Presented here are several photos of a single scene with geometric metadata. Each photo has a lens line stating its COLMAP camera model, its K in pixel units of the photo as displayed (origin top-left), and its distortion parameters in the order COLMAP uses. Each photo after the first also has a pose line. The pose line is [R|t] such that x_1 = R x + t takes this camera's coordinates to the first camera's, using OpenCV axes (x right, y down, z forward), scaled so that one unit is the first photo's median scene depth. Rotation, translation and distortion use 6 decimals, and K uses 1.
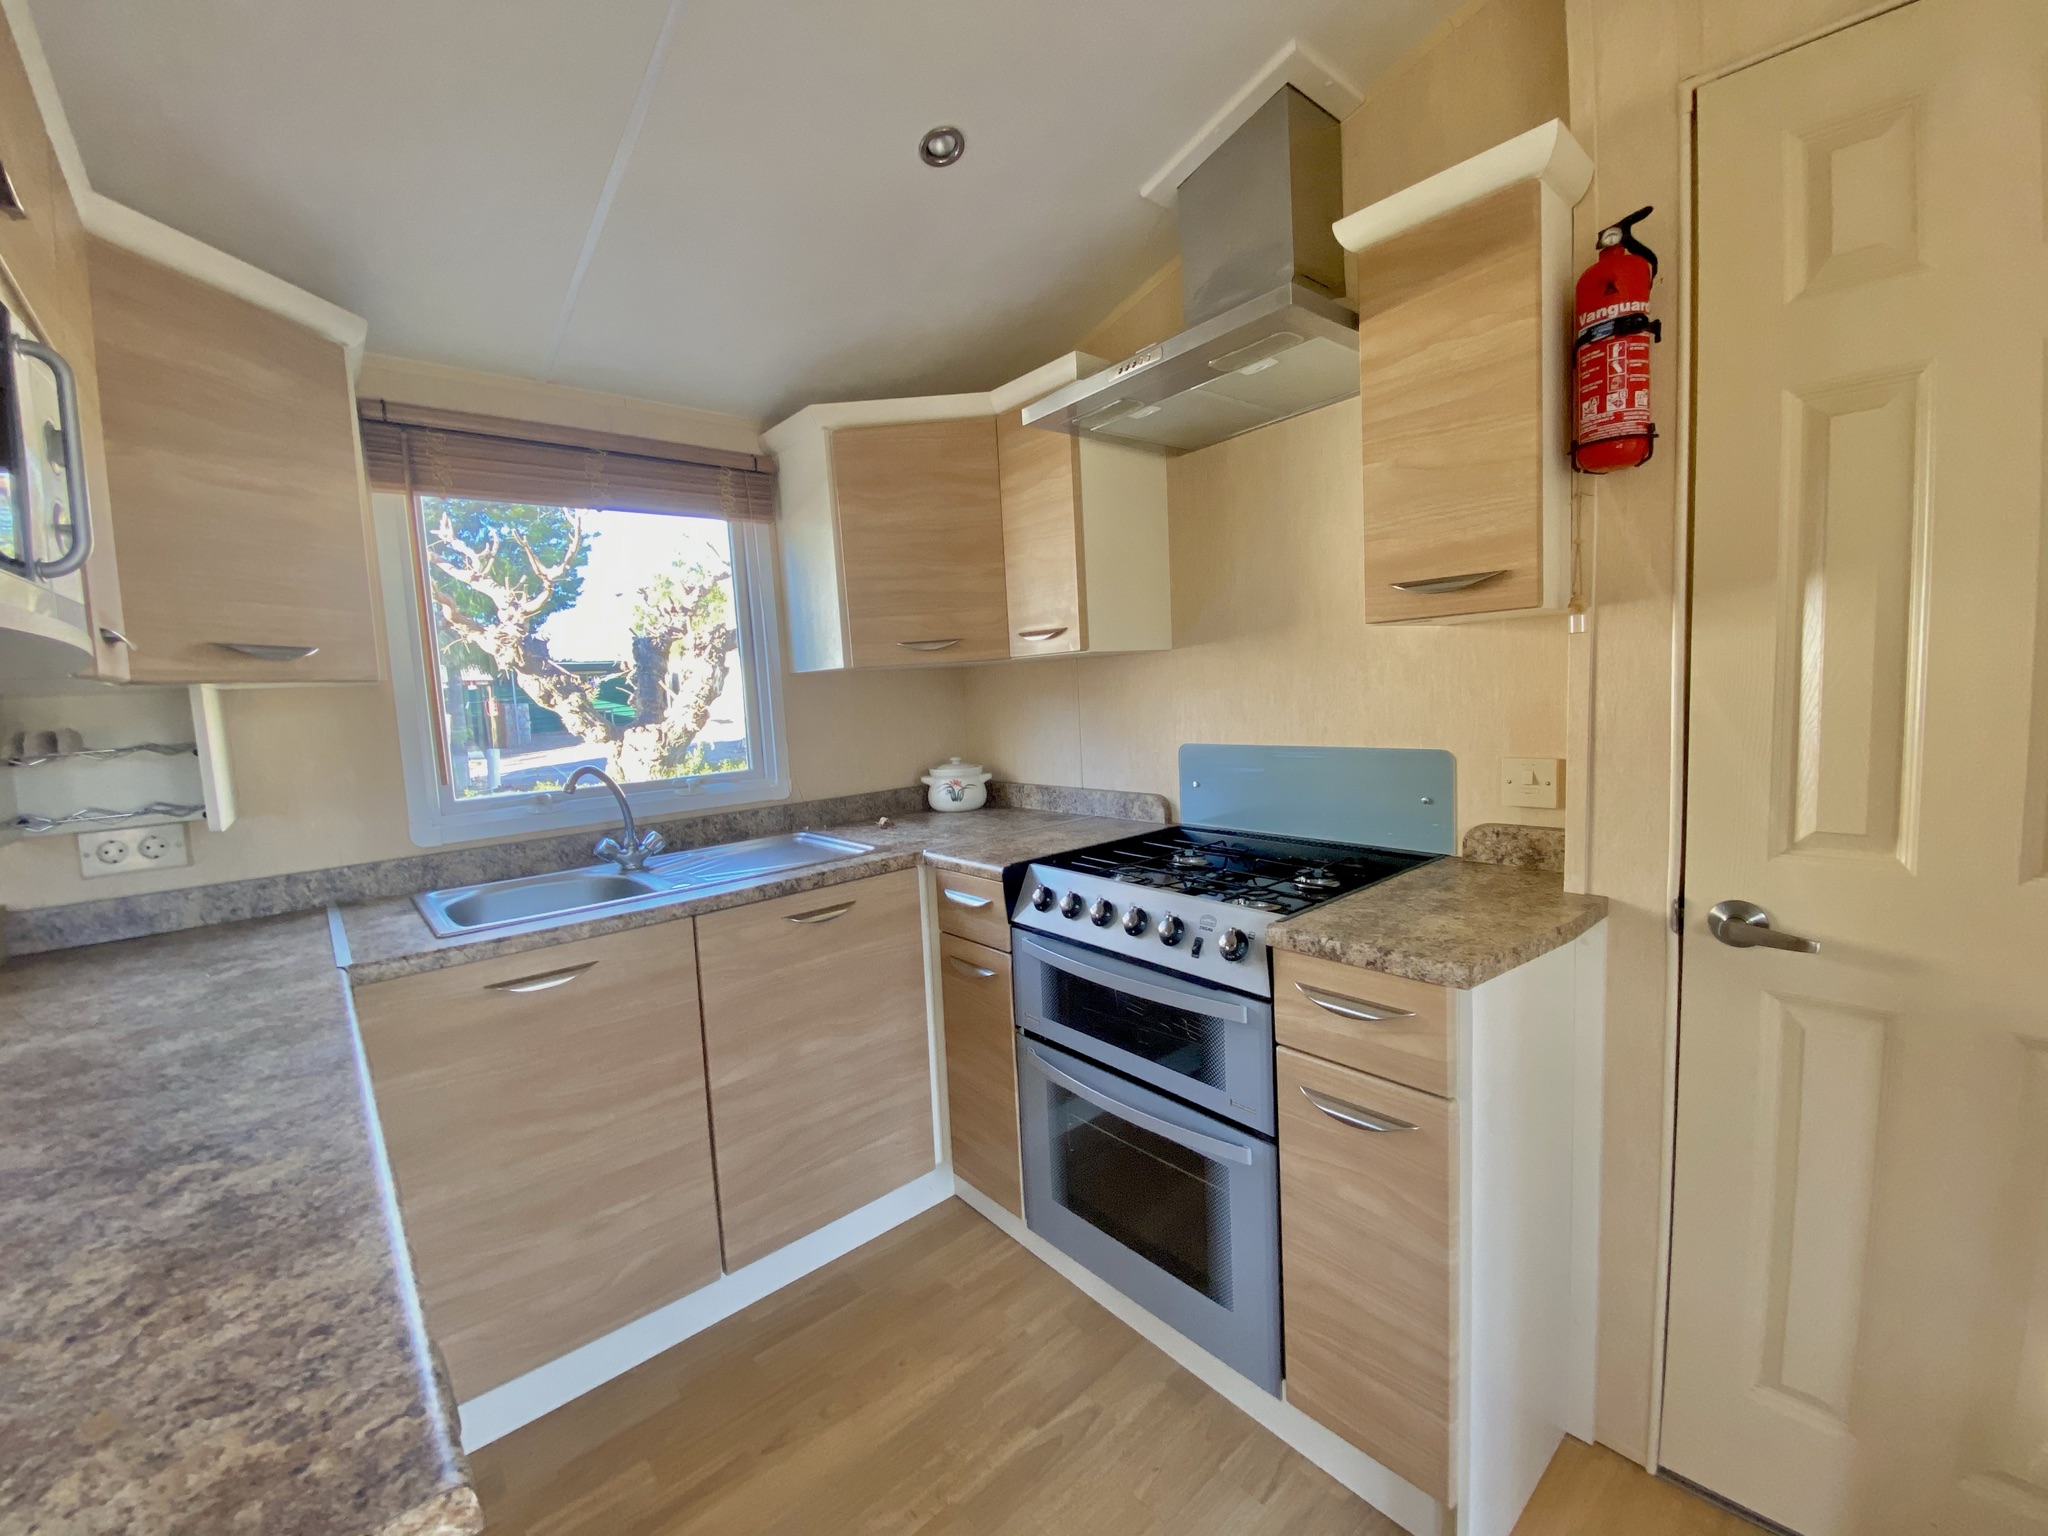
lens RADIAL K [[837.4, 0, 1023.8], [0, 837.4, 761.5], [0, 0, 1]] dist [-0.009423, -0.000602]
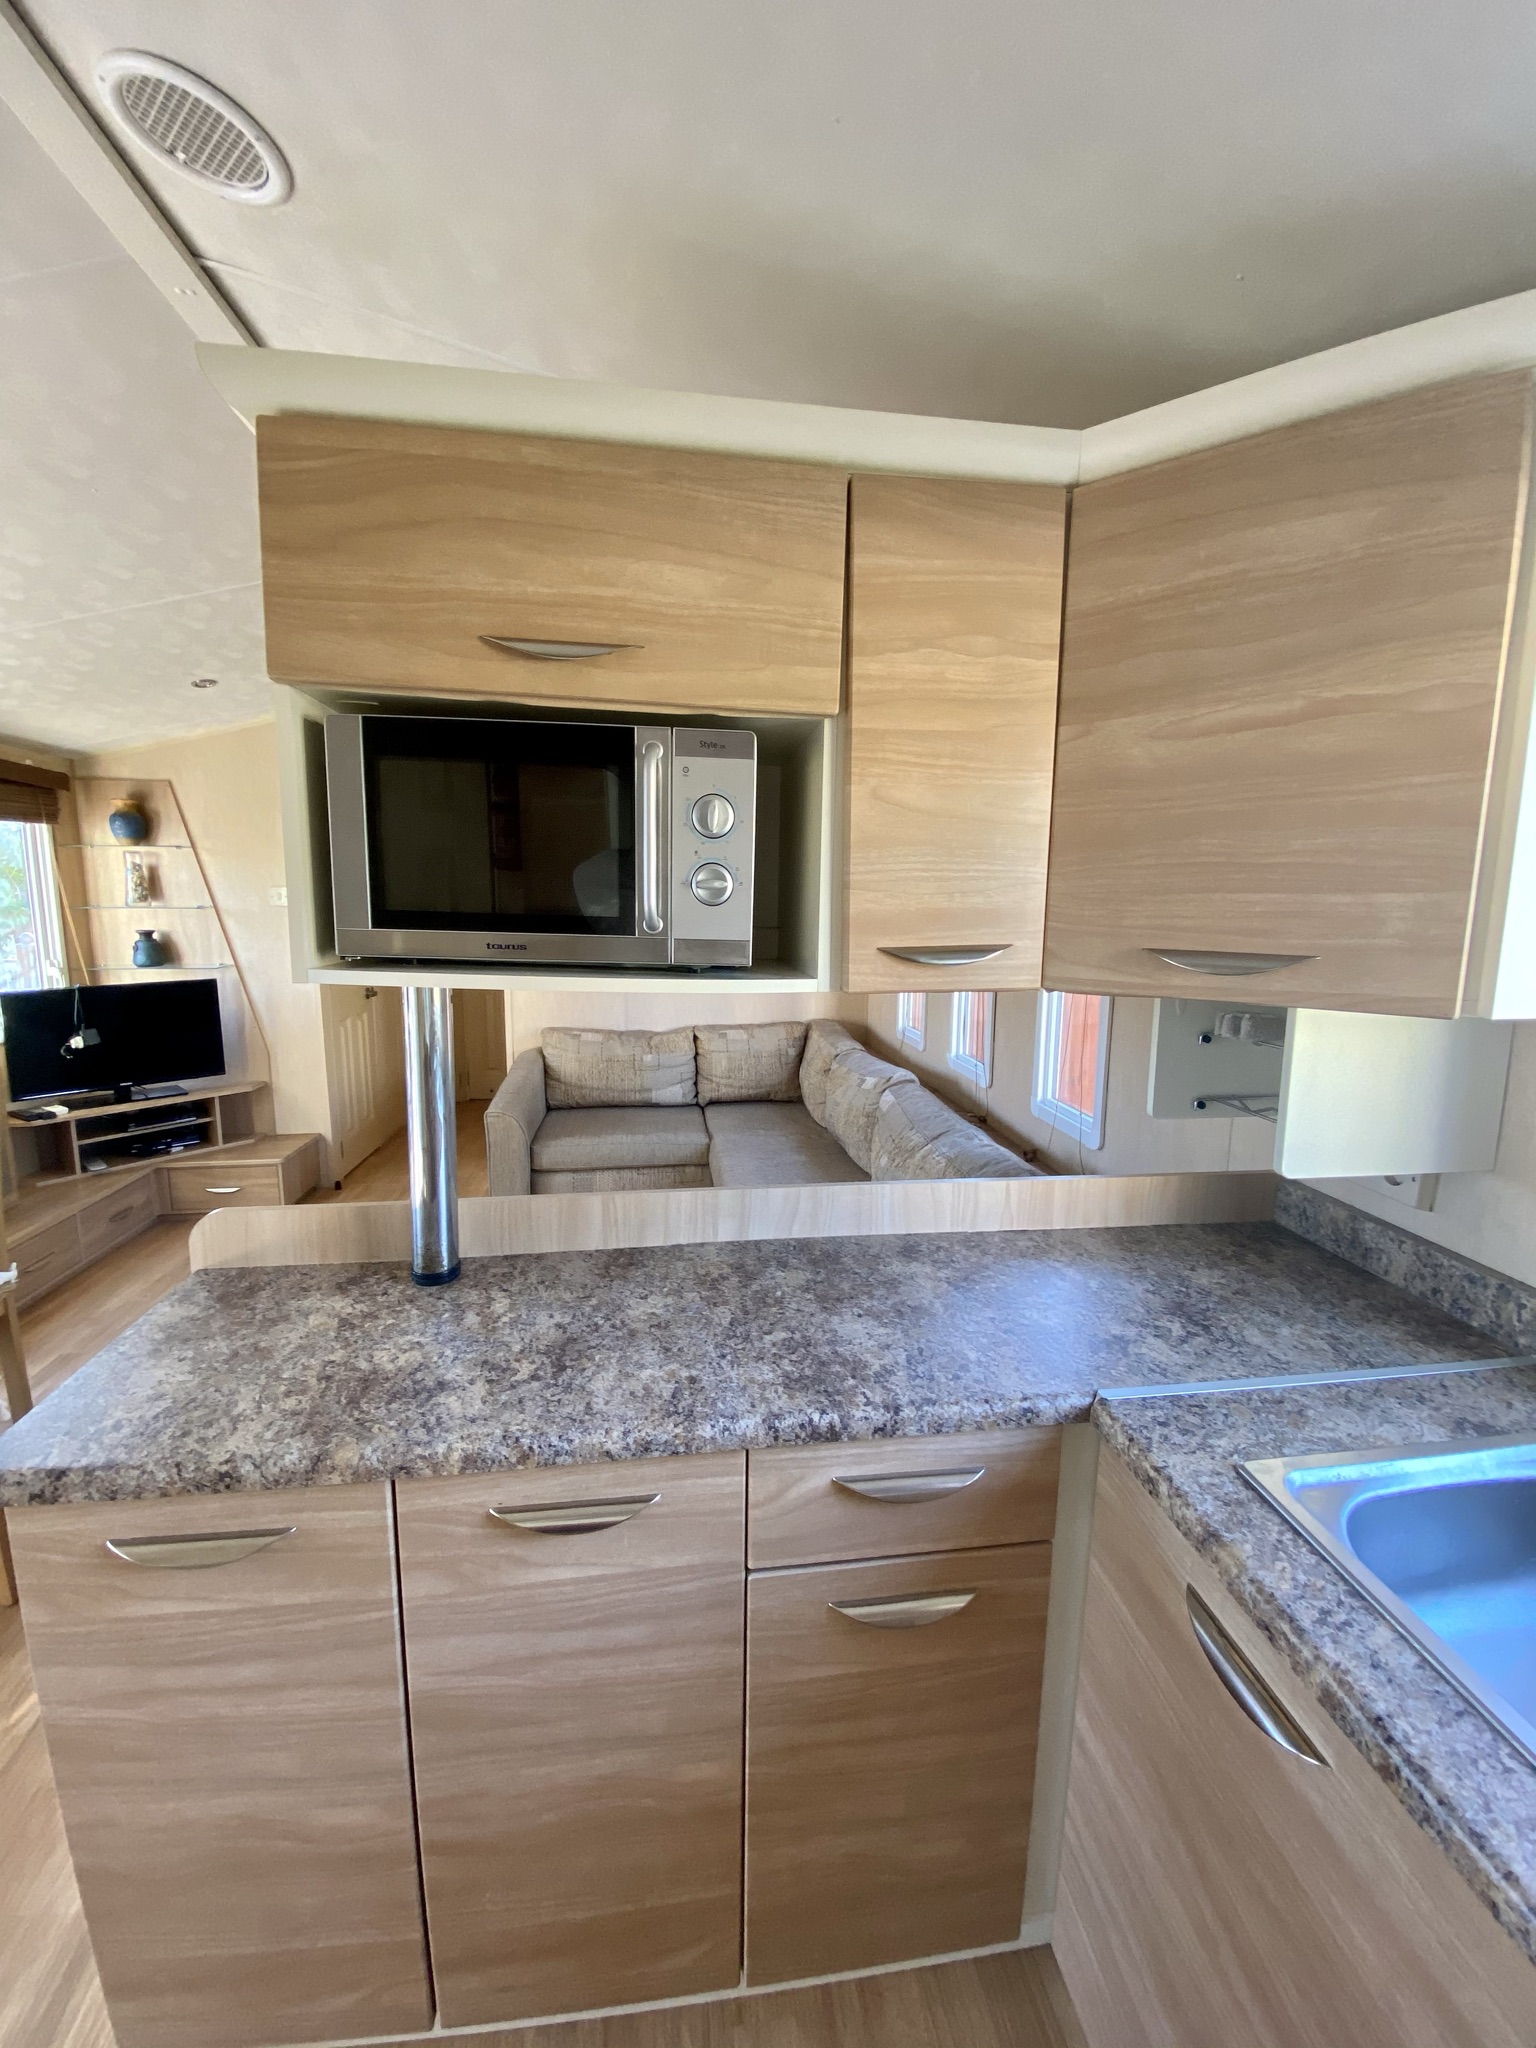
lens RADIAL K [[837.4, 0, 778.8], [0, 837.4, 1013.1], [0, 0, 1]] dist [-0.009423, -0.000602]
pose [[-0.536144, 0.165367, -0.827770, -0.177947], [-0.073062, 0.967852, 0.240673, -0.387081], [0.840959, 0.189514, -0.506826, 1.743503]]
